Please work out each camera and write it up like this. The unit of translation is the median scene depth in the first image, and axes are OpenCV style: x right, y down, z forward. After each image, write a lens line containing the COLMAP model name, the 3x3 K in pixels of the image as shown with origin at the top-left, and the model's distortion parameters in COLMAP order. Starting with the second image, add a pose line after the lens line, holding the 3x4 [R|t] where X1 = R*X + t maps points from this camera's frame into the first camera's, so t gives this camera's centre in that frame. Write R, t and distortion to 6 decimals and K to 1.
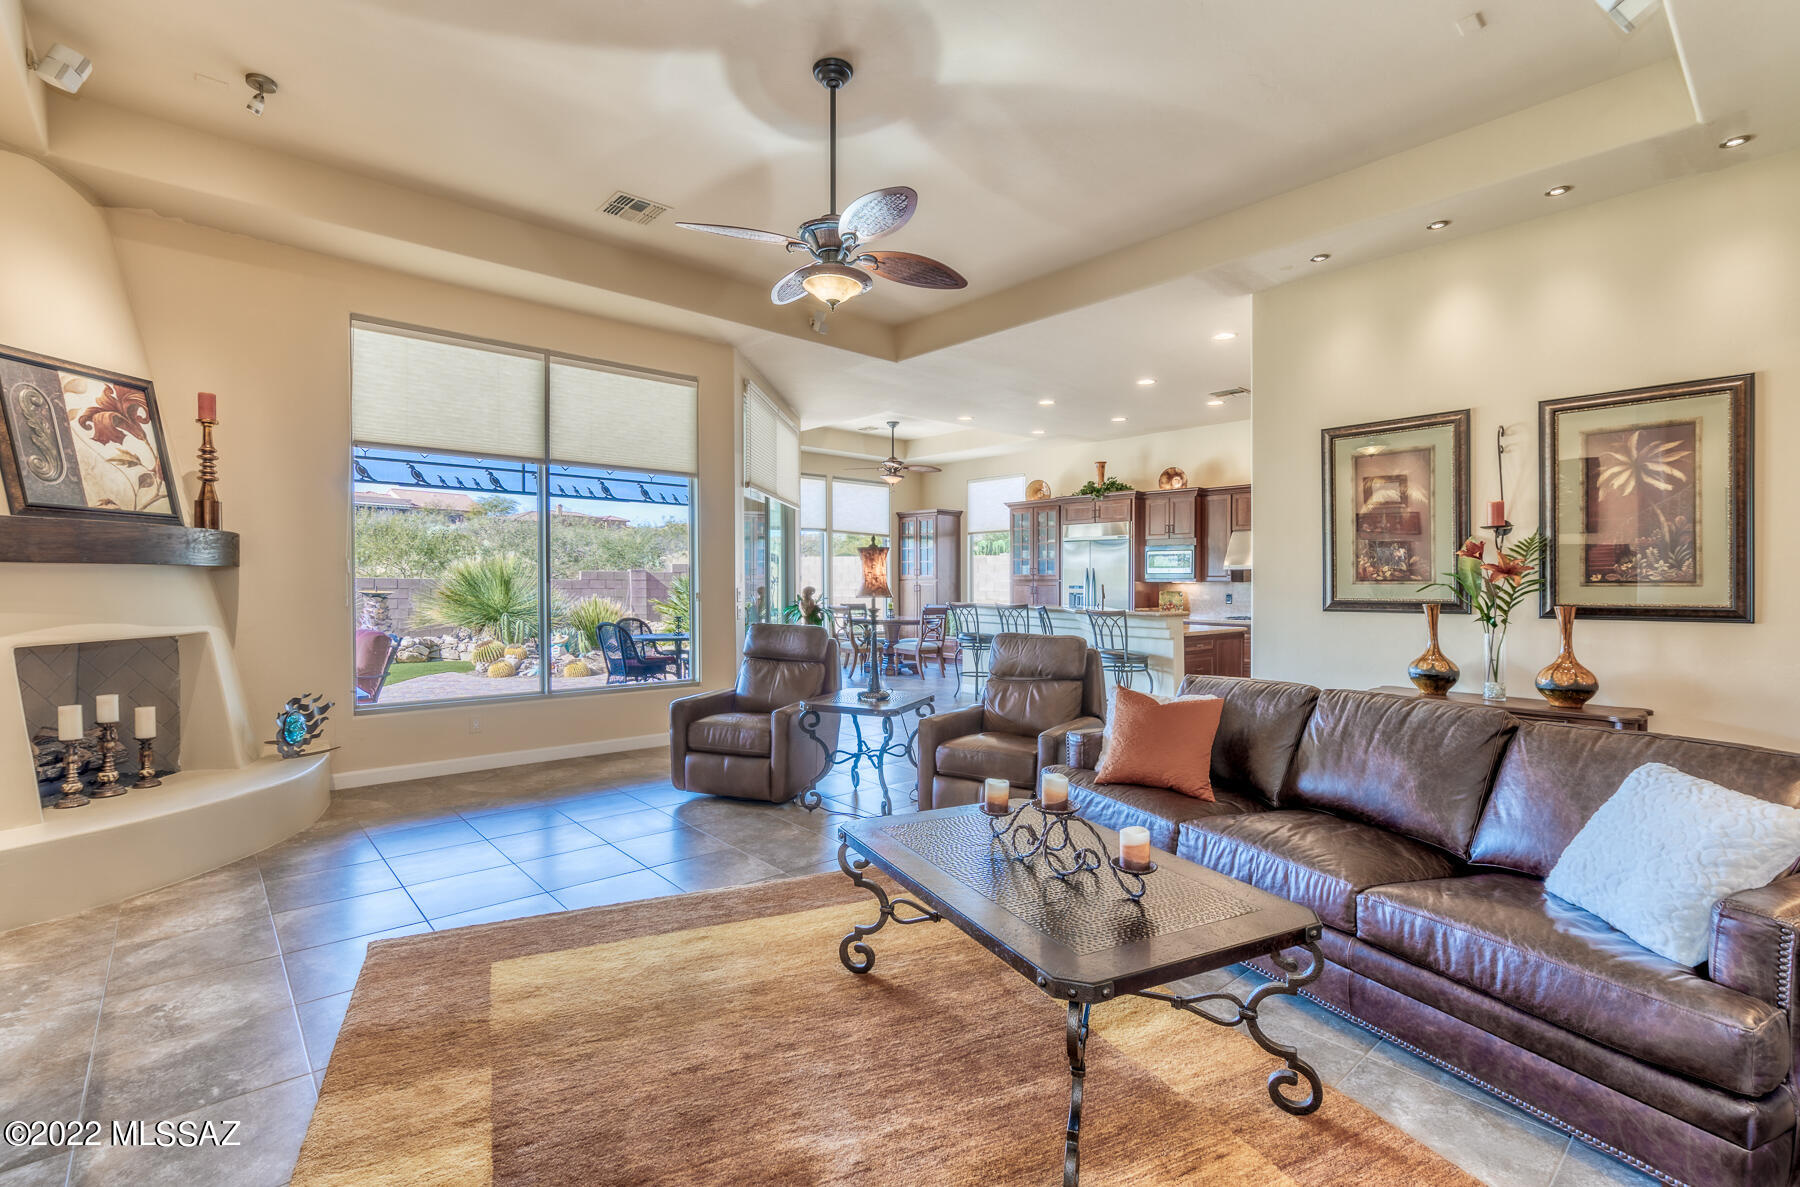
lens RADIAL K [[816.0, 0, 901.5], [0, 816.0, 586.9], [0, 0, 1]] dist [-0.007132, 0.003298]
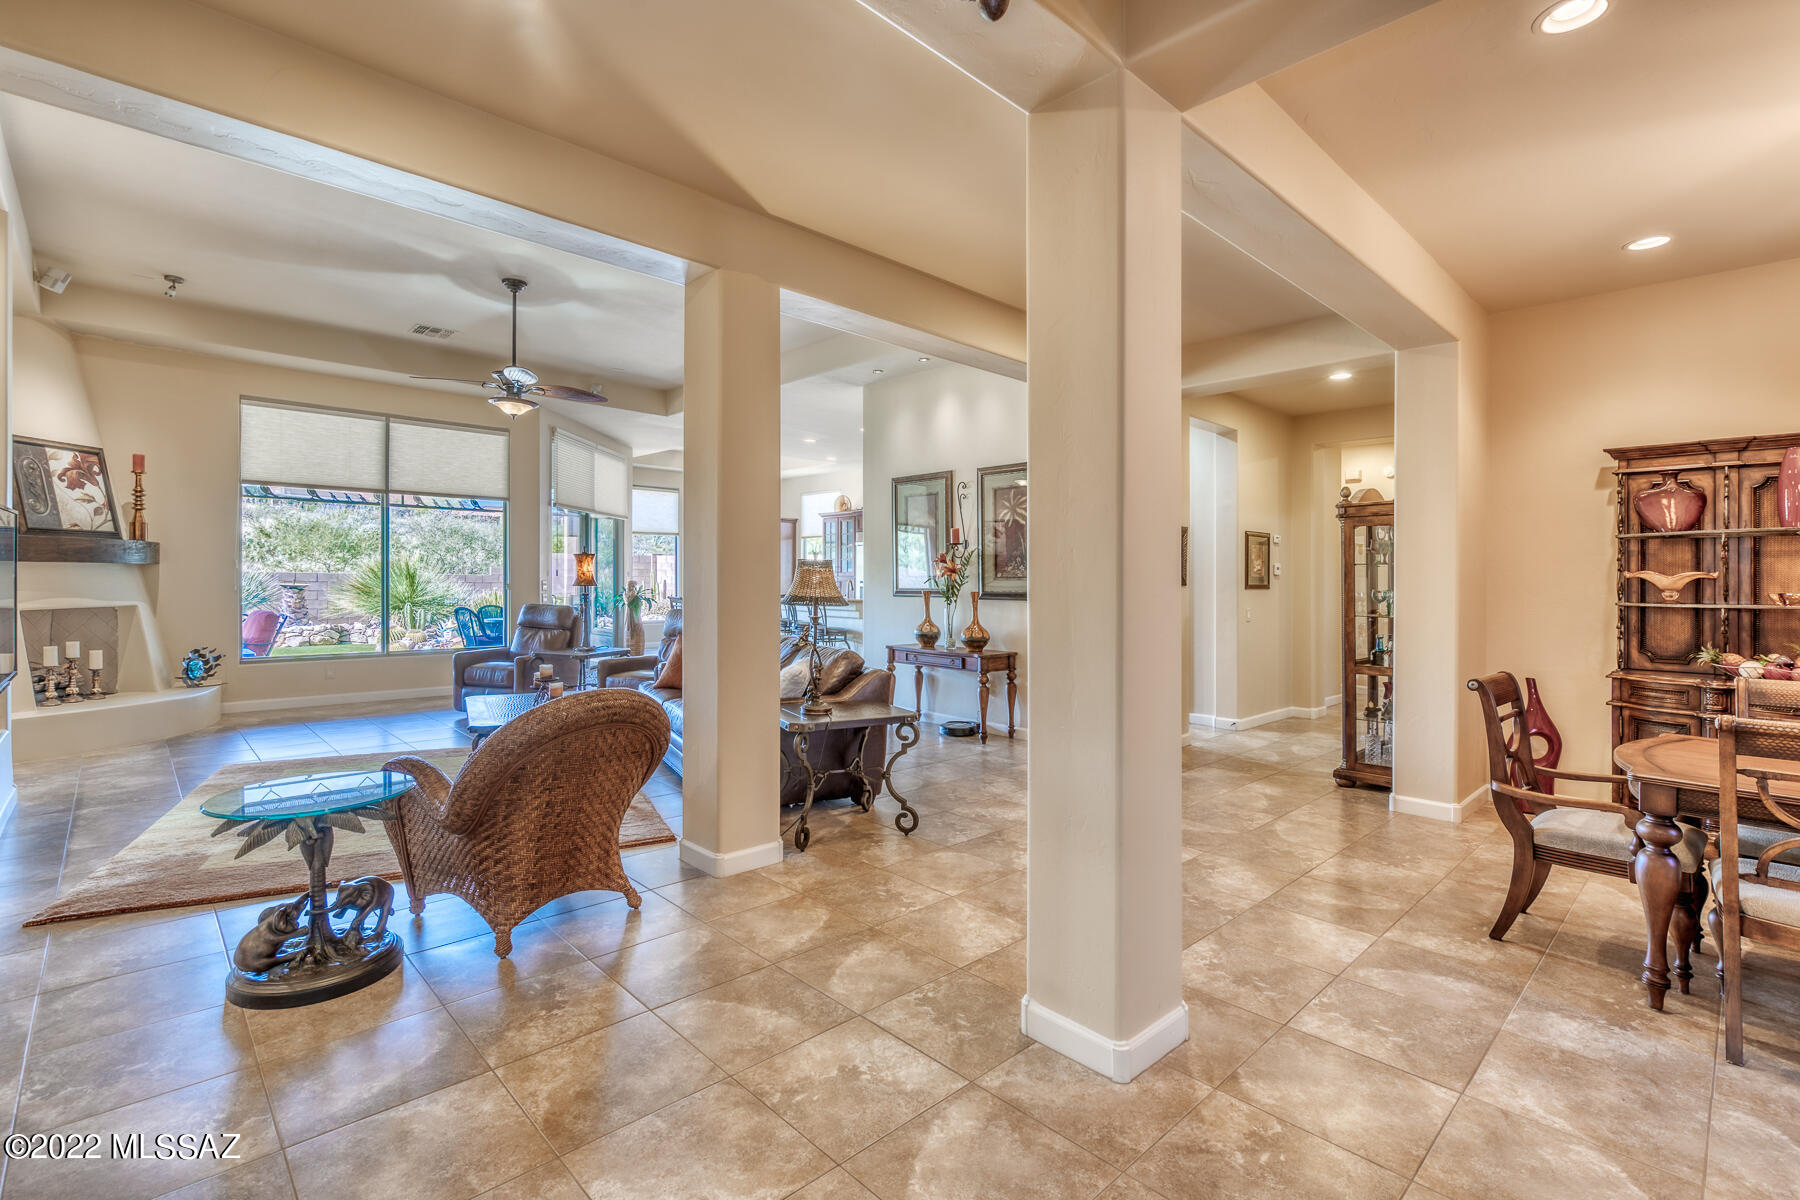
lens RADIAL K [[816.0, 0, 911.8], [0, 816.0, 575.7], [0, 0, 1]] dist [-0.007132, 0.003298]
pose [[0.998674, 0.004153, 0.051307, 0.567307], [-0.003614, 0.999937, -0.010587, 0.008955], [-0.051348, 0.010387, 0.998627, -0.653914]]
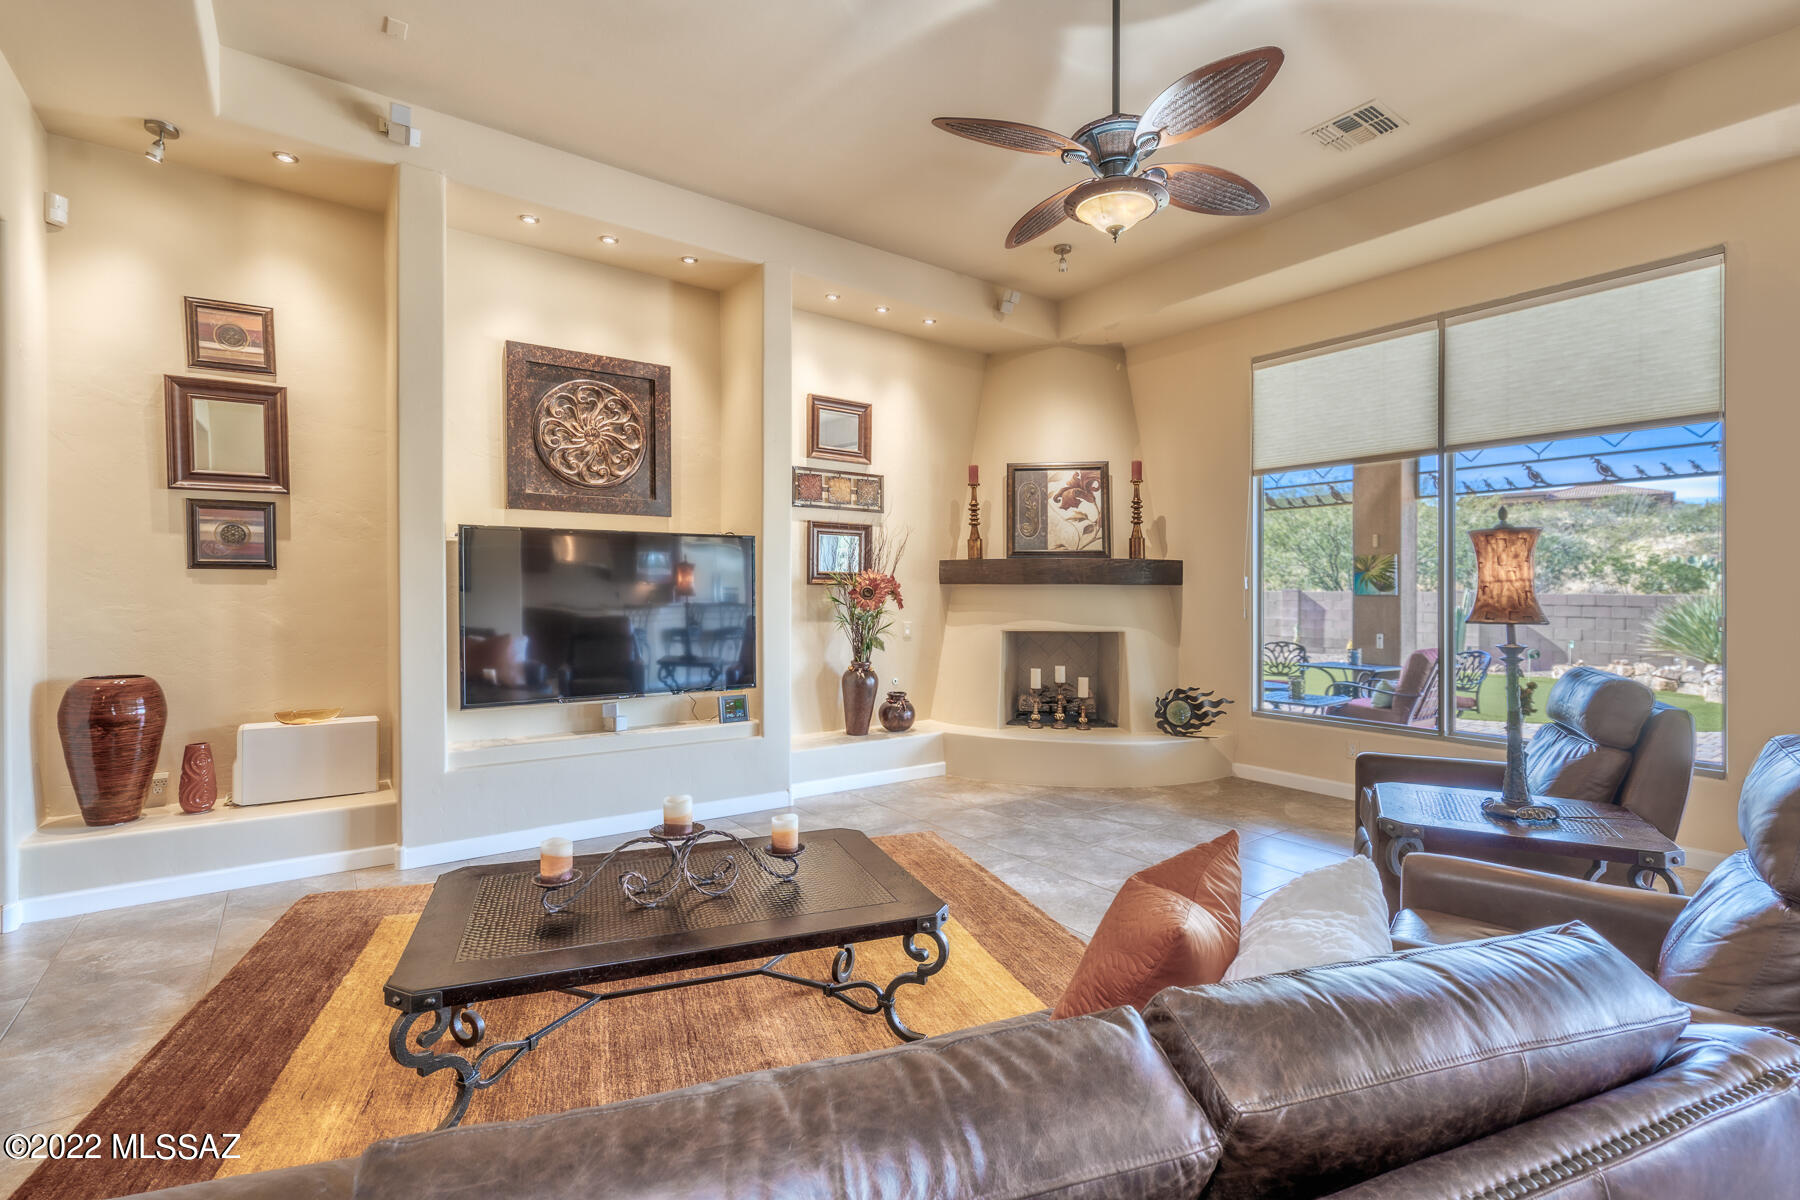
lens RADIAL K [[816.0, 0, 903.8], [0, 816.0, 601.7], [0, 0, 1]] dist [-0.007132, 0.003298]
pose [[-0.096784, 0.007242, -0.995279, 0.581106], [-0.013387, 0.999874, 0.008577, -0.003063], [0.995215, 0.014154, -0.096675, 0.743226]]
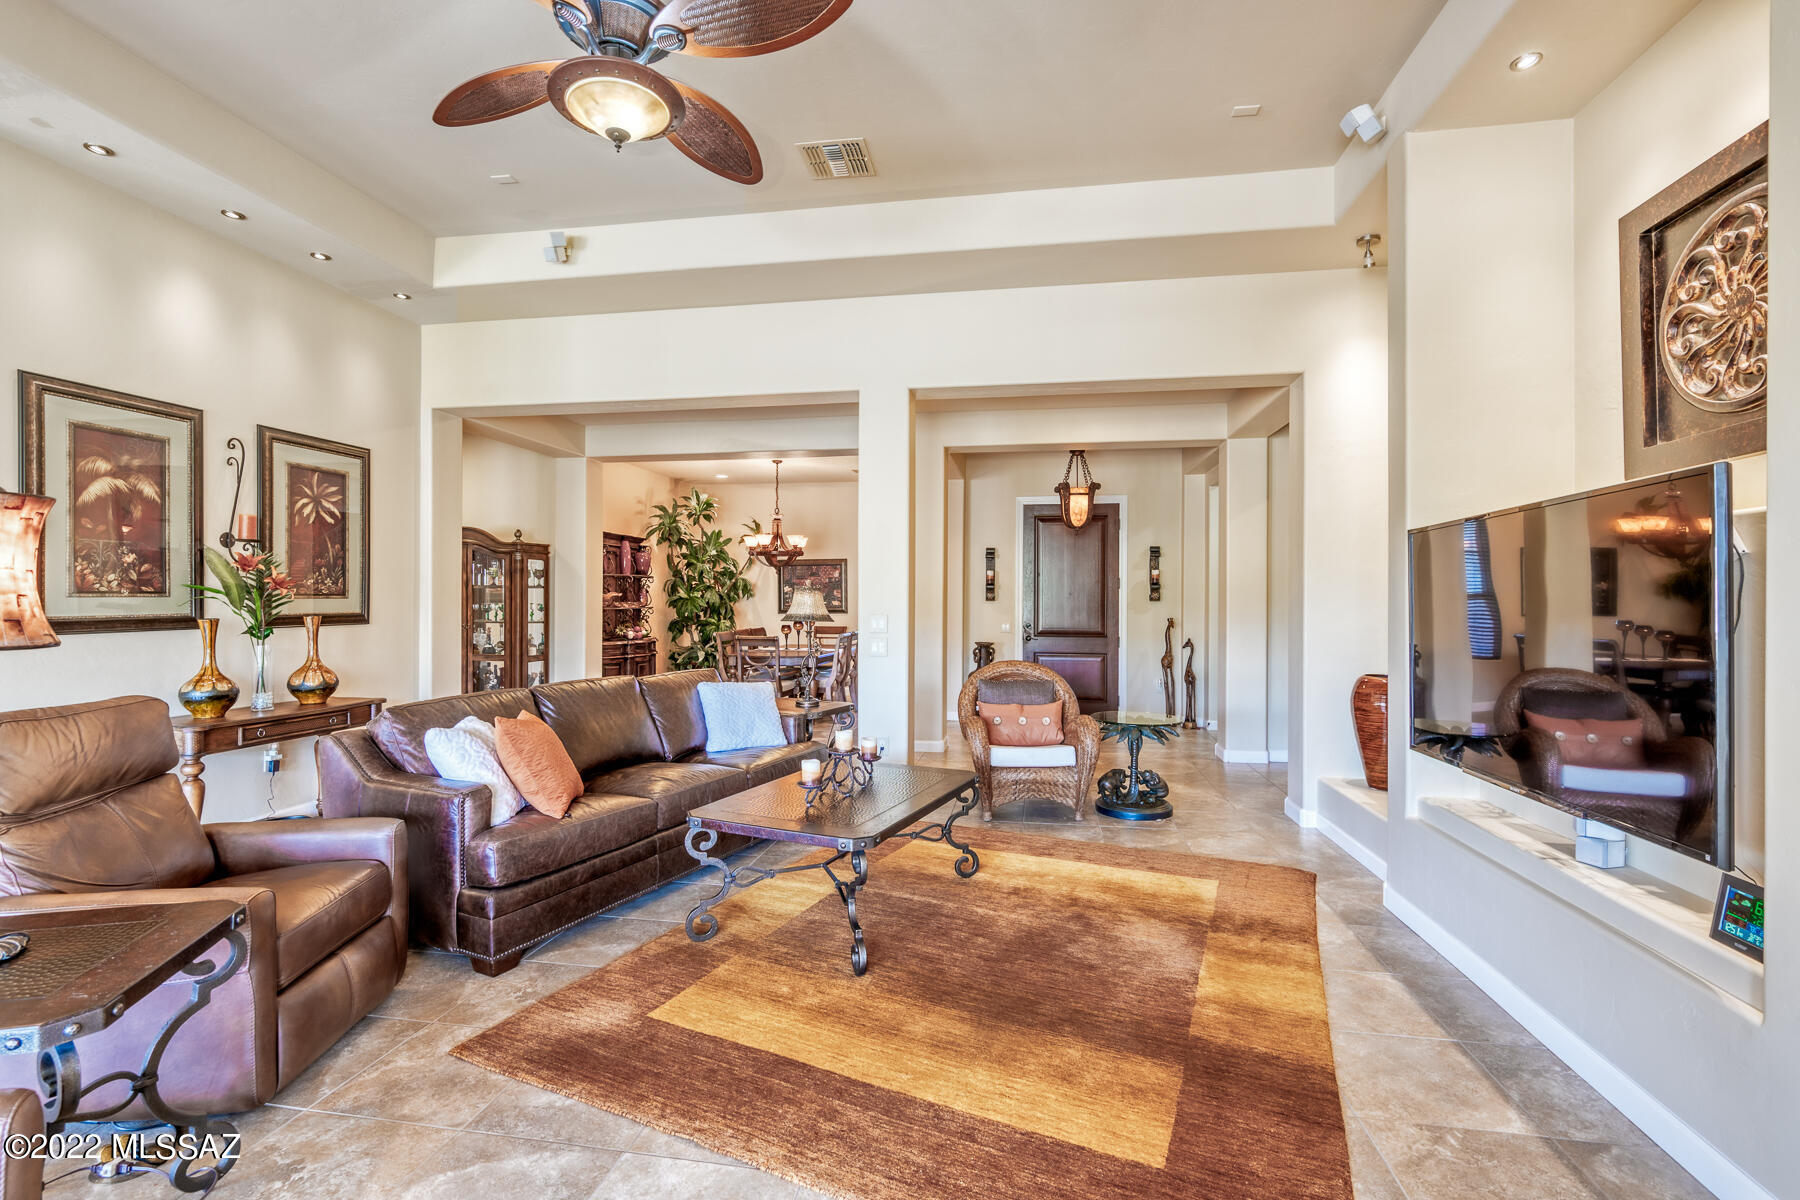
lens RADIAL K [[816.0, 0, 897.0], [0, 816.0, 598.1], [0, 0, 1]] dist [-0.007132, 0.003298]
pose [[-0.625649, -0.007383, 0.780070, -0.567228], [-0.003626, 0.999972, 0.006556, -0.011663], [-0.780096, 0.001273, -0.625658, 1.018396]]
